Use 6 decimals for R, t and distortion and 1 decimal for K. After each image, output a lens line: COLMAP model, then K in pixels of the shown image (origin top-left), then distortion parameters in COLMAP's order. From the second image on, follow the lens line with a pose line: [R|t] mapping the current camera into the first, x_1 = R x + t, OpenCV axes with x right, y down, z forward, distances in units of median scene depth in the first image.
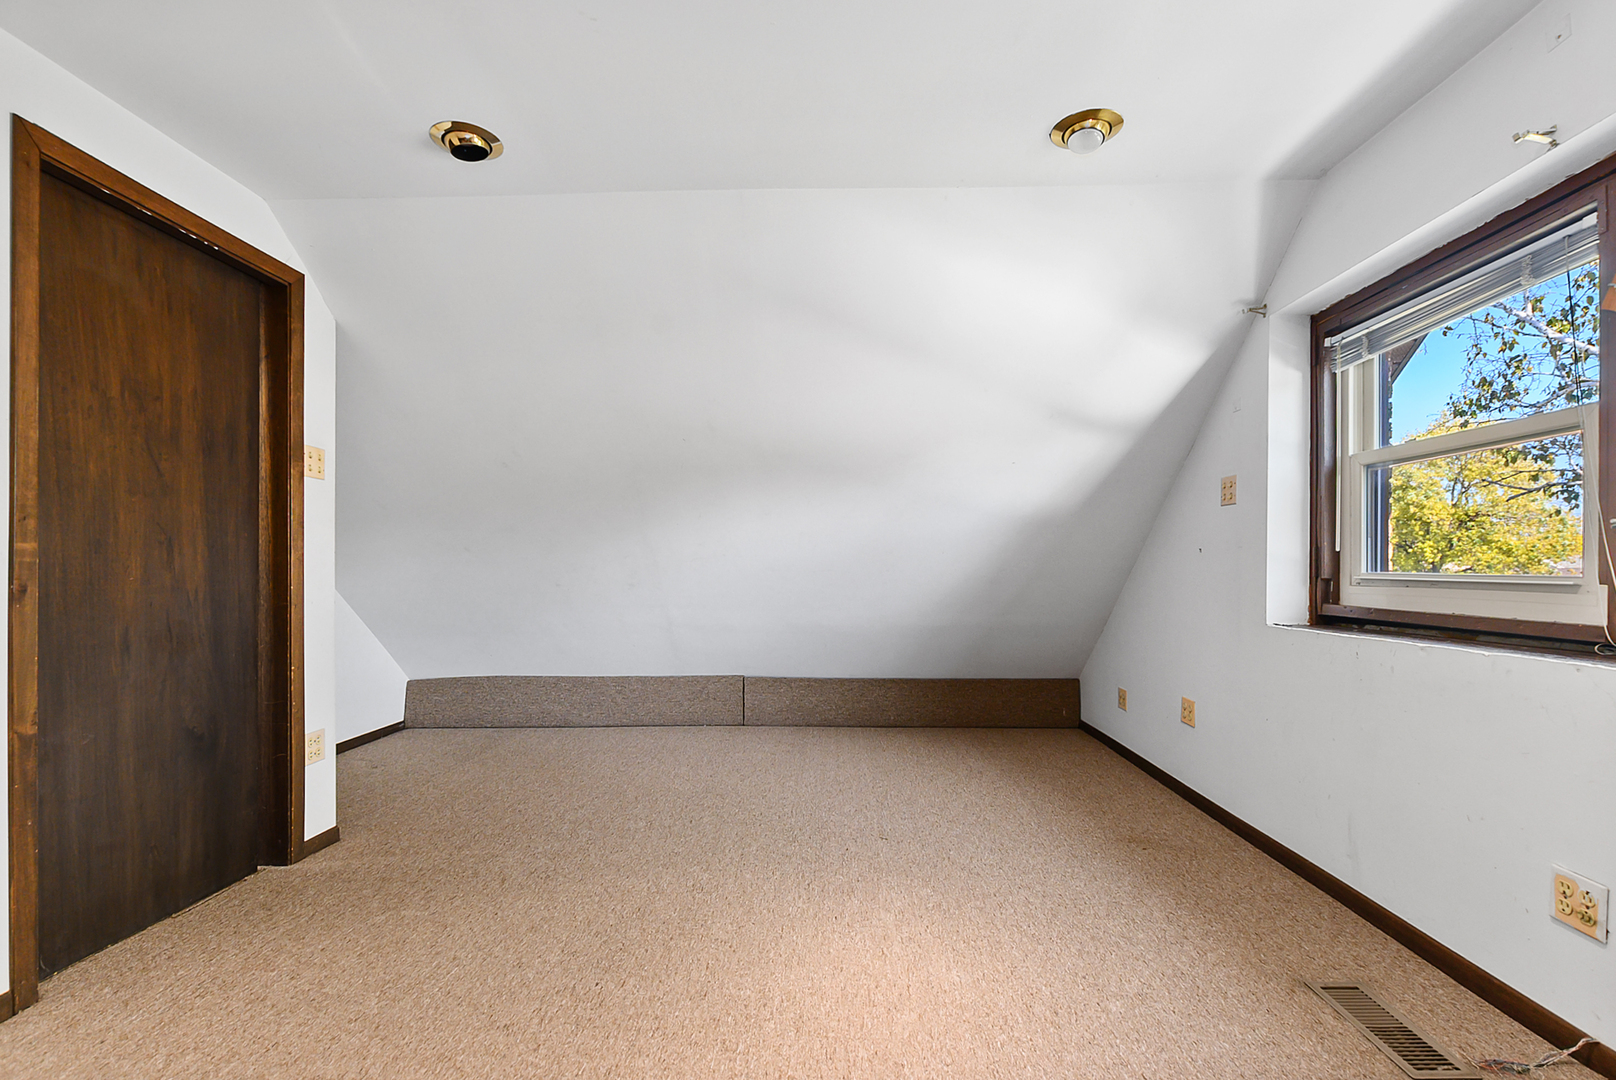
lens RADIAL K [[711.1, 0, 821.1], [0, 711.1, 567.0], [0, 0, 1]] dist [0.011484, -0.007516]
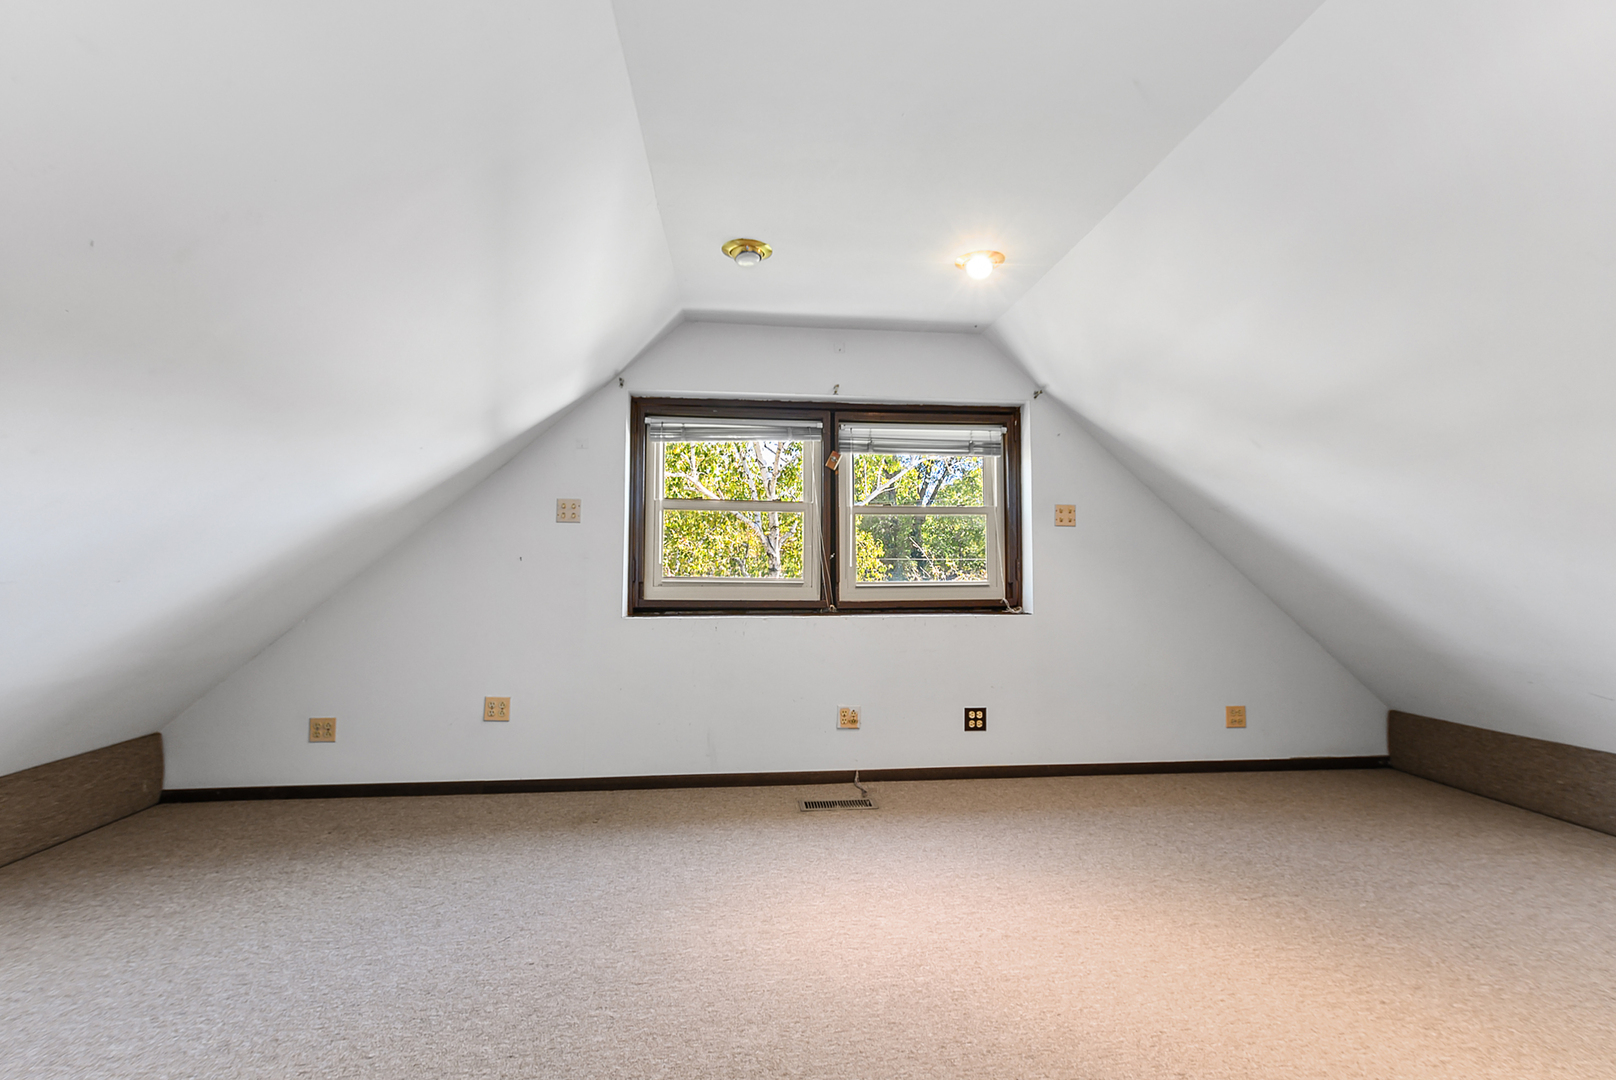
lens RADIAL K [[711.1, 0, 813.4], [0, 711.1, 532.2], [0, 0, 1]] dist [0.011484, -0.007516]
pose [[-0.124174, 0.054864, 0.990742, -0.678482], [-0.006330, 0.998406, -0.056082, -0.004566], [-0.992240, -0.013235, -0.123629, 0.735359]]
